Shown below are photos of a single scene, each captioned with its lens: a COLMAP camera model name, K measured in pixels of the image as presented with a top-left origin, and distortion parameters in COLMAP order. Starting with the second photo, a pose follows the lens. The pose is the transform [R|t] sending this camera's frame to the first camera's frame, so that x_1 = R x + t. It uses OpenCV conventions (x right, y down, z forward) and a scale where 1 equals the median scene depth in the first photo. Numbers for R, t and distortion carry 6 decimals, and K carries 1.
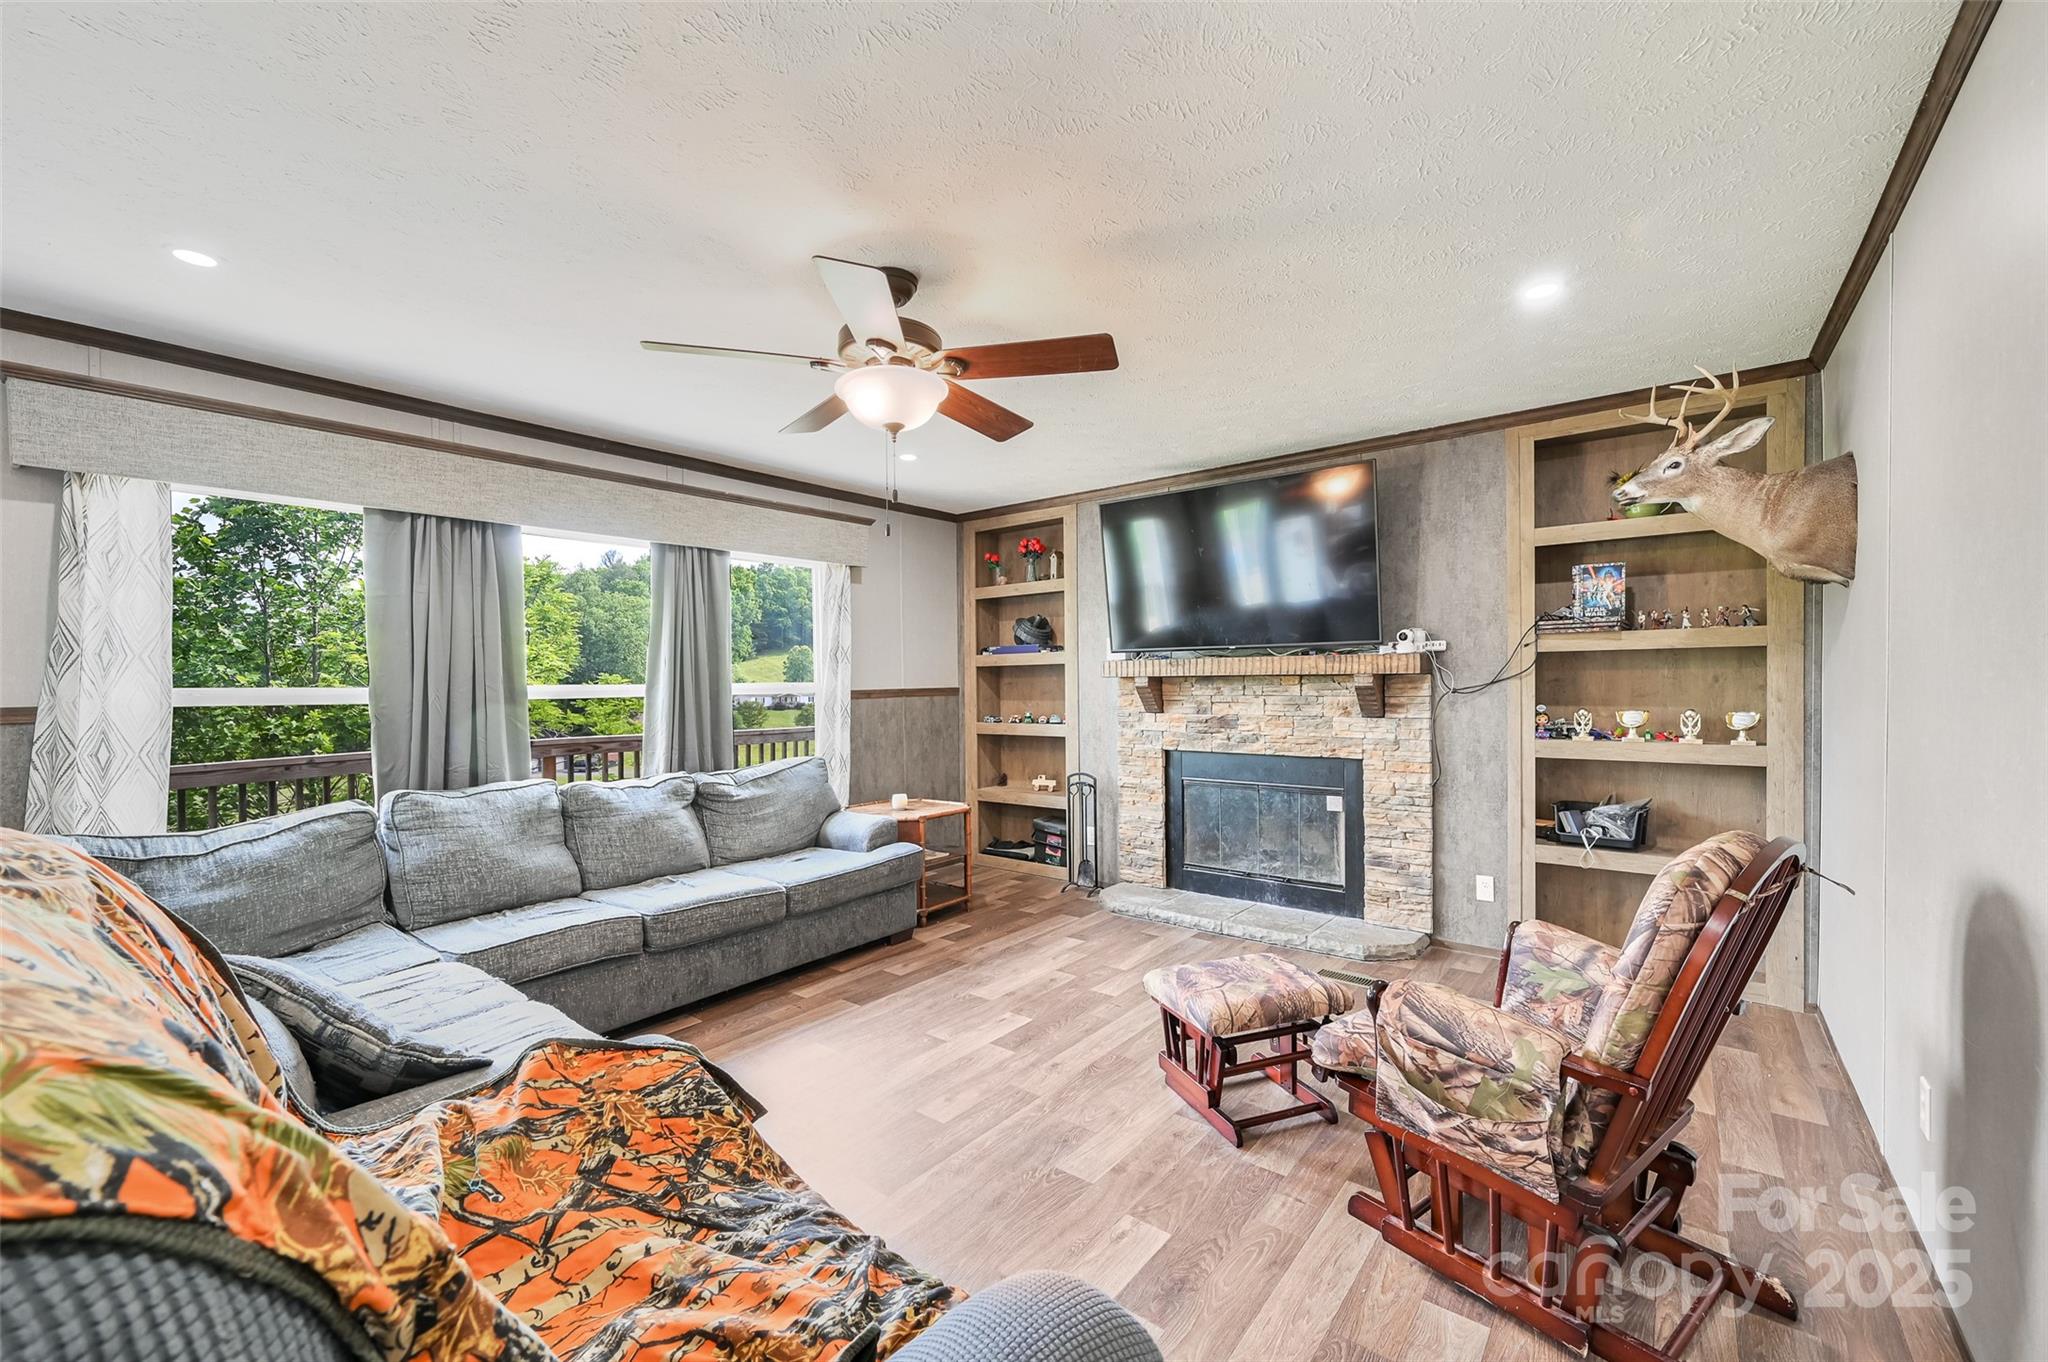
lens RADIAL K [[838.7, 0, 1019.3], [0, 838.7, 697.2], [0, 0, 1]] dist [-0.005278, -0.001917]
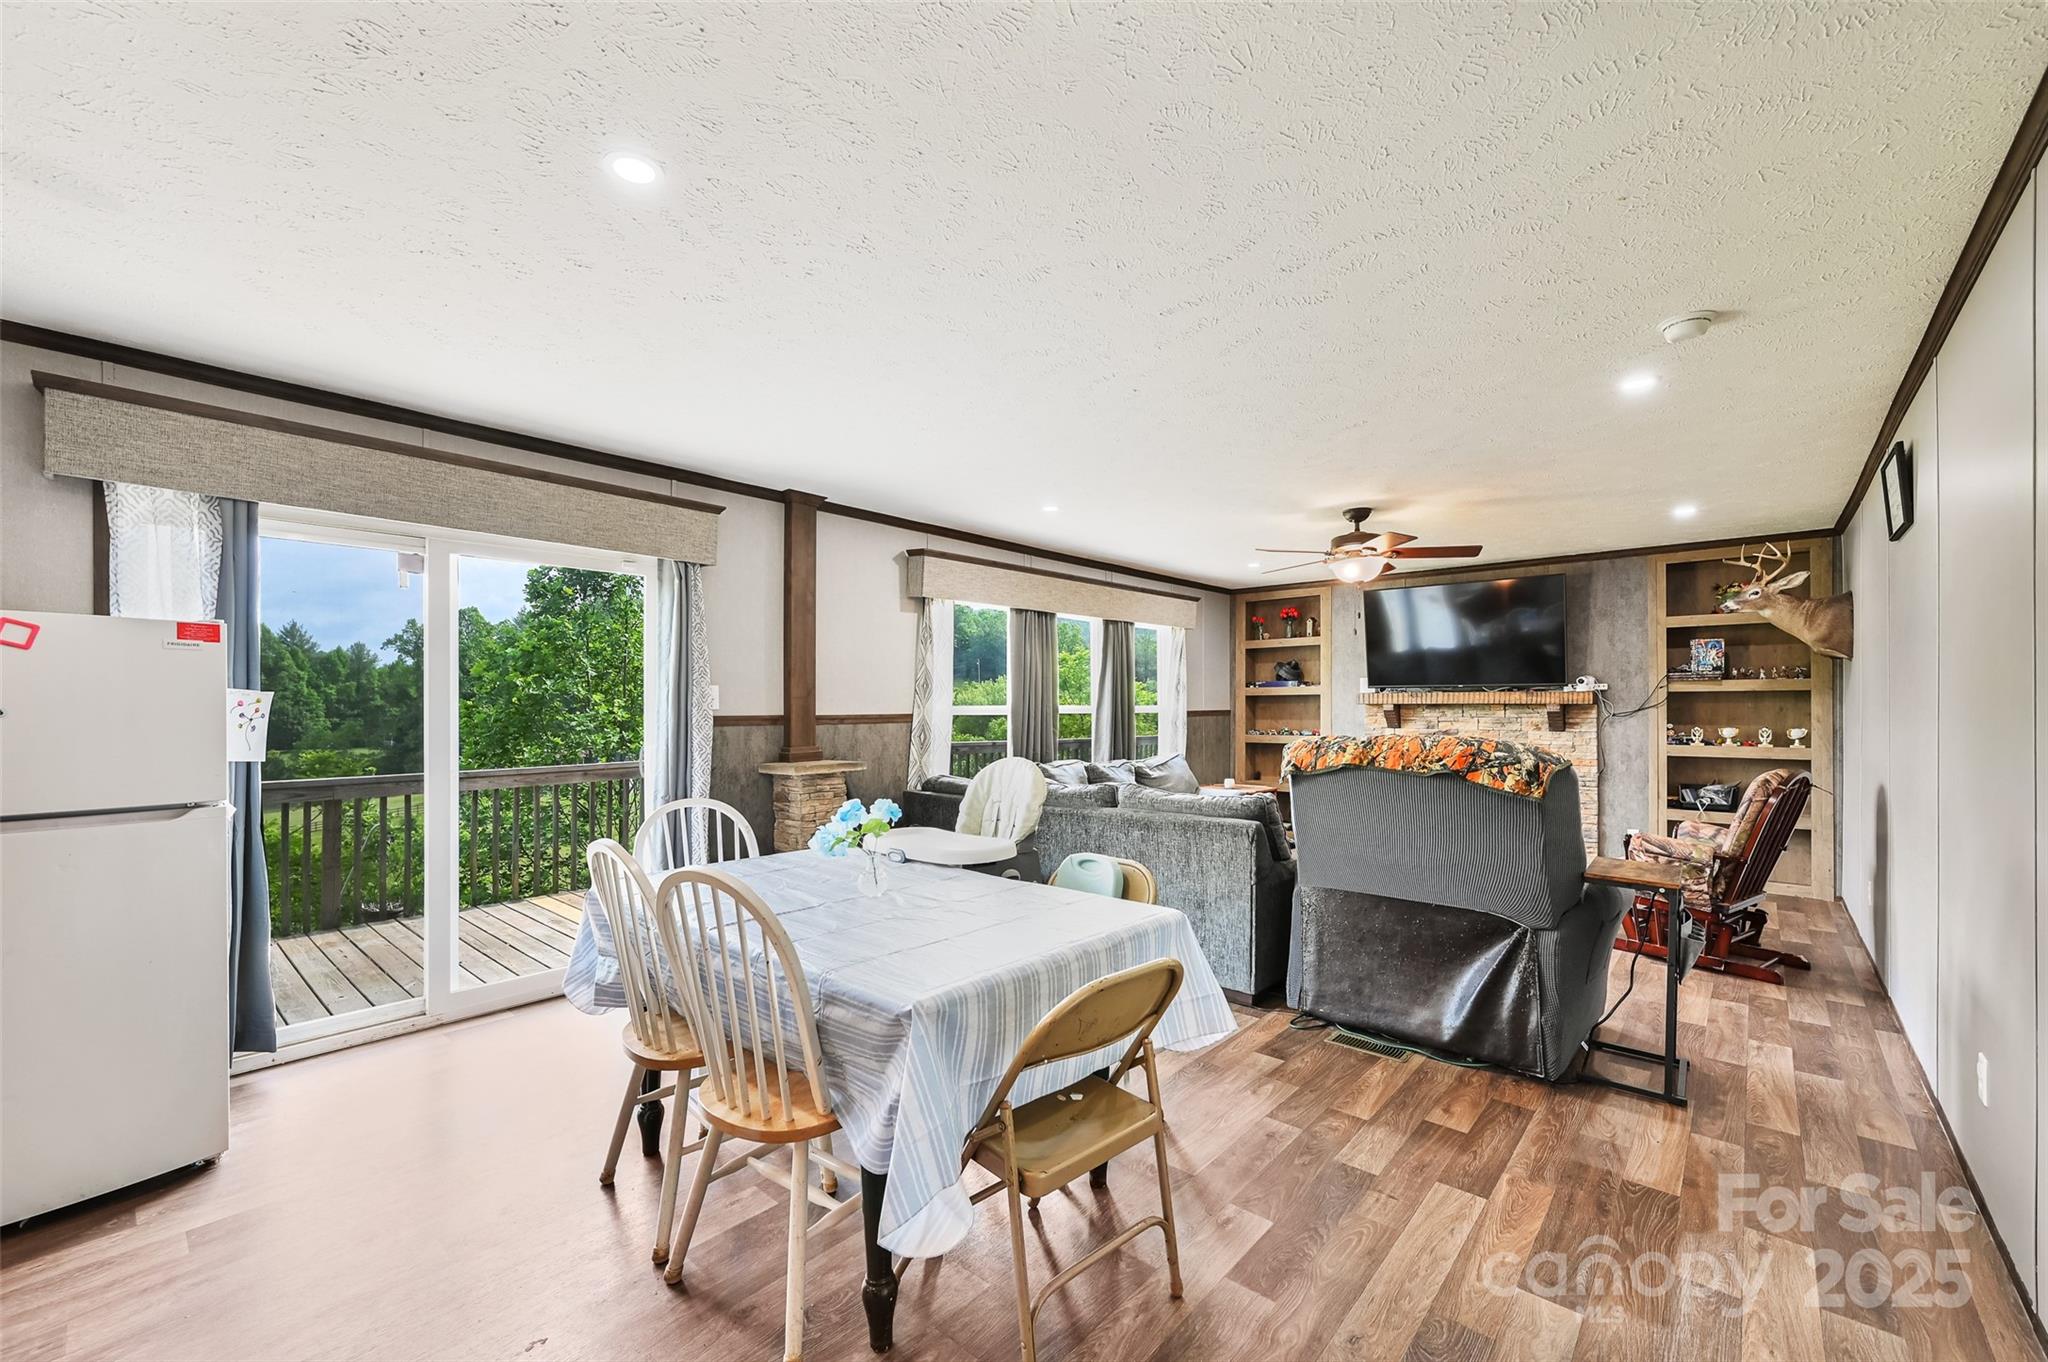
lens RADIAL K [[838.7, 0, 1027.8], [0, 838.7, 699.1], [0, 0, 1]] dist [-0.005278, -0.001917]
pose [[0.998622, 0.010549, -0.051417, -0.489077], [-0.011977, 0.999549, -0.027541, 0.018227], [0.051103, 0.028119, 0.998297, -0.621220]]
